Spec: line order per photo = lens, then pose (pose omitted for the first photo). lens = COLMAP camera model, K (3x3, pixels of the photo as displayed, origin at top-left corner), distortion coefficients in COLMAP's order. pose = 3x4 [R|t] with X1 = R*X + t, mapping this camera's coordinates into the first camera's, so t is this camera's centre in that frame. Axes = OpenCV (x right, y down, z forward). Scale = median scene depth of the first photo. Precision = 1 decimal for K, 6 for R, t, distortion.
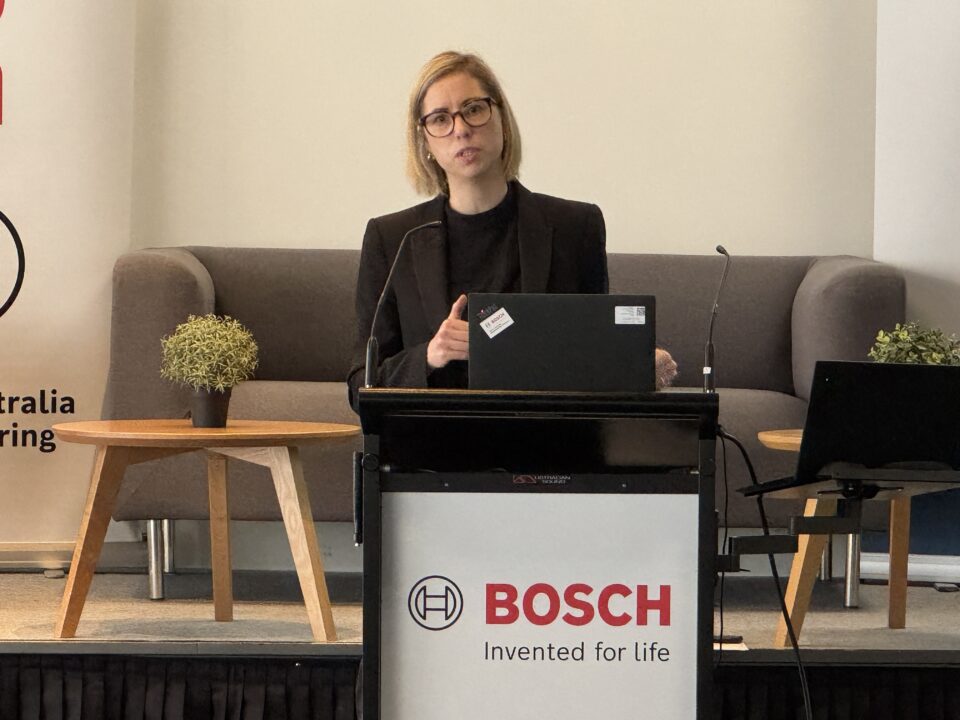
lens RADIAL K [[4974.1, 0, 481.9], [0, 4974.1, 359.2], [0, 0, 1]] dist [-0.003281, 0.000000]
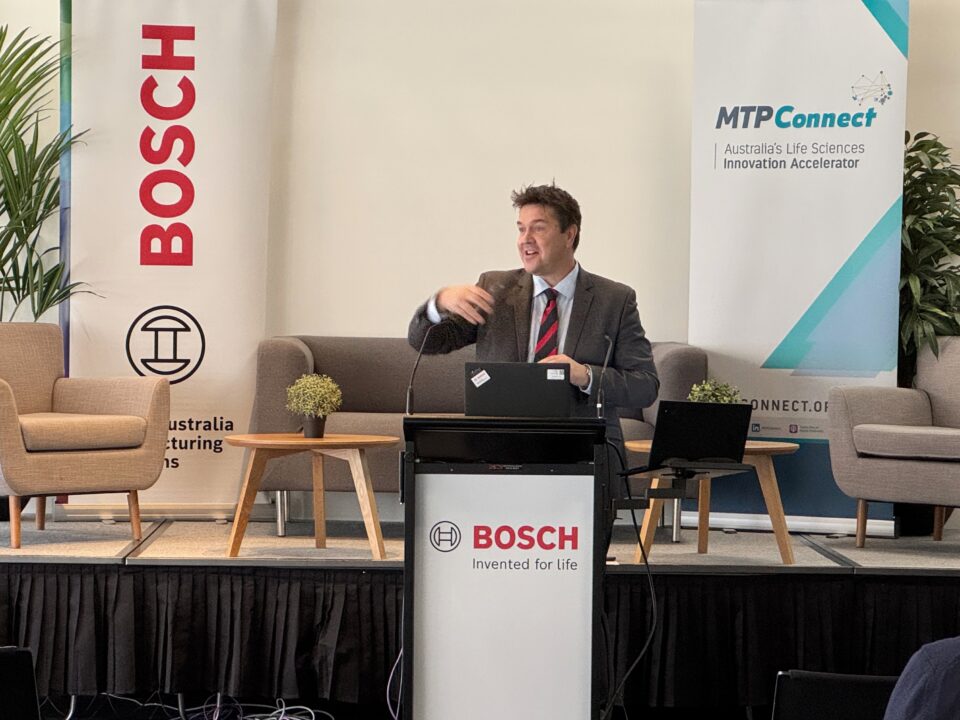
lens RADIAL K [[2942.2, 0, 405.2], [0, 2942.2, 366.0], [0, 0, 1]] dist [-0.046450, 0.000000]
pose [[0.999920, 0.002983, -0.012317, -0.010048], [-0.003145, 0.999909, -0.013144, 0.001900], [0.012276, 0.013181, 0.999838, -0.046083]]
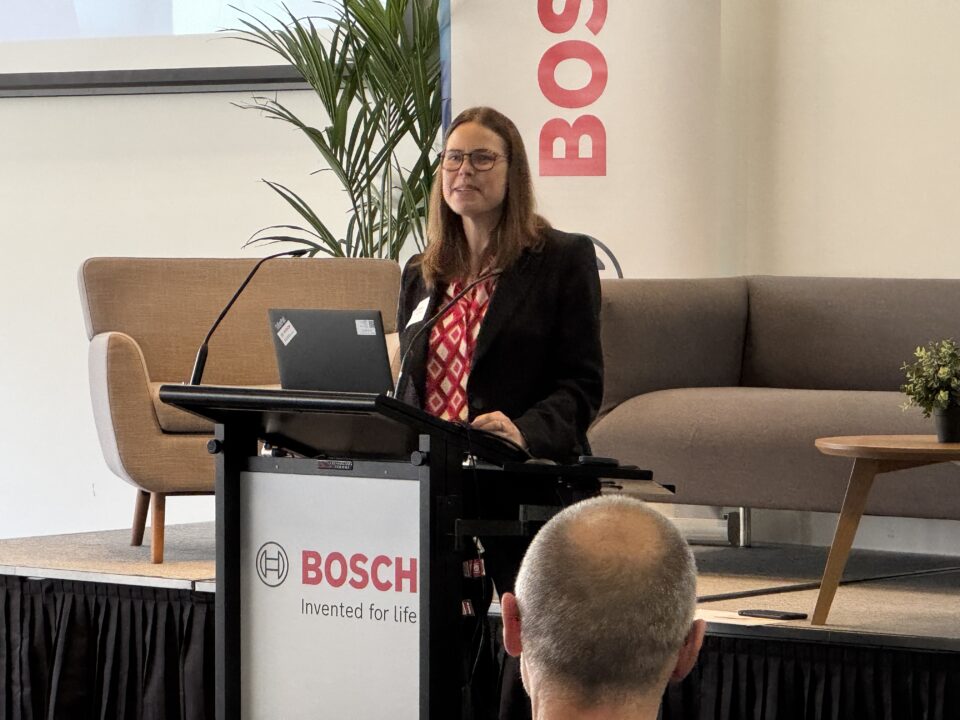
lens RADIAL K [[3908.9, 0, 480.1], [0, 3908.9, 358.9], [0, 0, 1]] dist [-0.171268, 0.000000]
pose [[0.773778, 0.012439, -0.633335, 0.582733], [-0.015943, 0.999873, 0.000159, -0.001800], [0.633256, 0.009975, 0.773878, 0.273491]]
